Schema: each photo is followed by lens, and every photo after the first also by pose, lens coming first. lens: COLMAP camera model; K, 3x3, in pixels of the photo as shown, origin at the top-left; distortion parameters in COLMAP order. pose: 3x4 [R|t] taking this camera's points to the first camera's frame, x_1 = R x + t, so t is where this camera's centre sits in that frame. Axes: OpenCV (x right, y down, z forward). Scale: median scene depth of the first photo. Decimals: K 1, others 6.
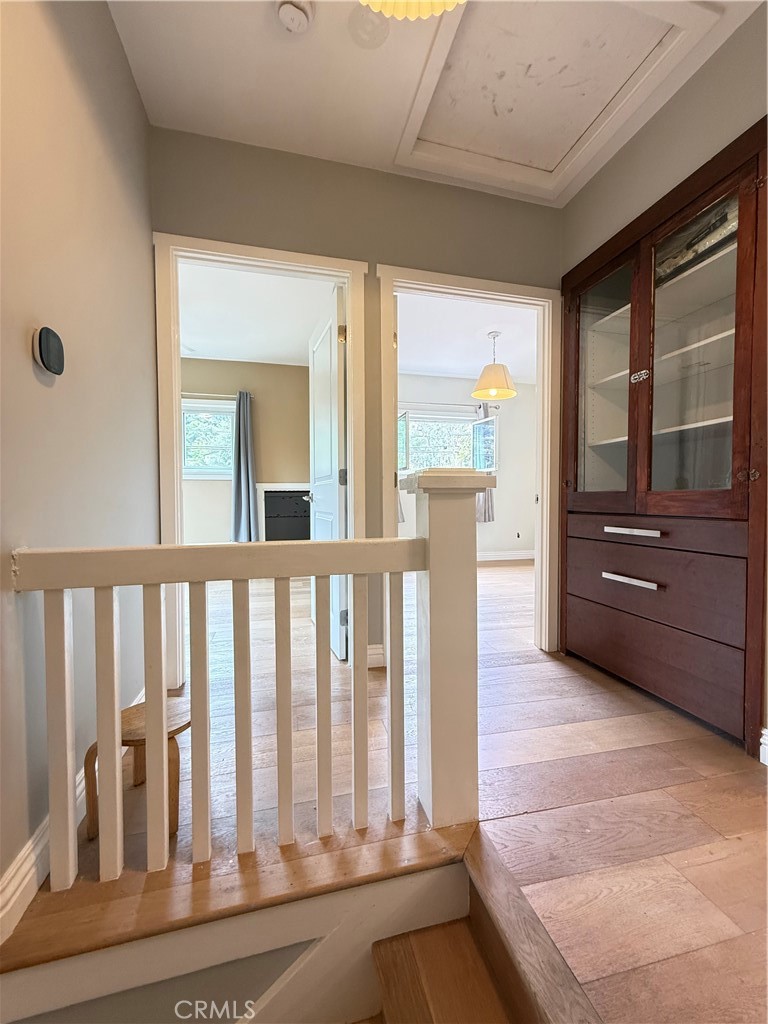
lens RADIAL K [[406.4, 0, 382.8], [0, 406.4, 509.0], [0, 0, 1]] dist [-0.000272, -0.000034]
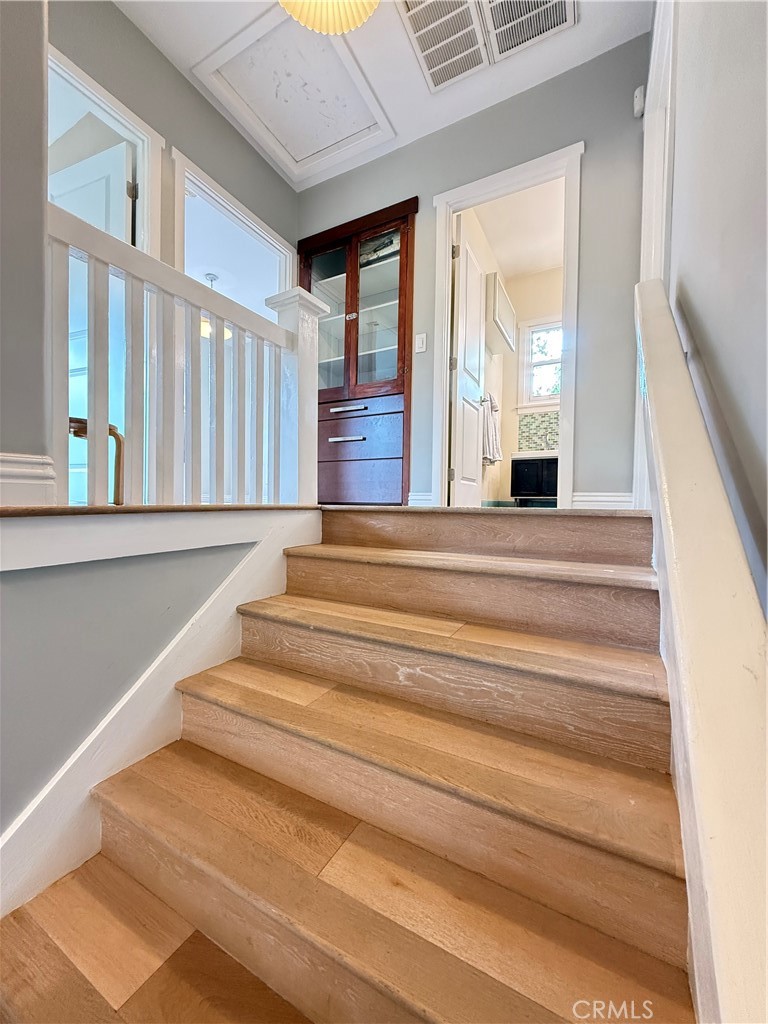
lens RADIAL K [[406.4, 0, 382.8], [0, 406.4, 509.0], [0, 0, 1]] dist [-0.000272, -0.000034]
pose [[0.676389, 0.003459, 0.736537, -0.523168], [-0.000606, 0.999991, -0.004139, 0.484057], [-0.736545, 0.002353, 0.676385, -0.231230]]
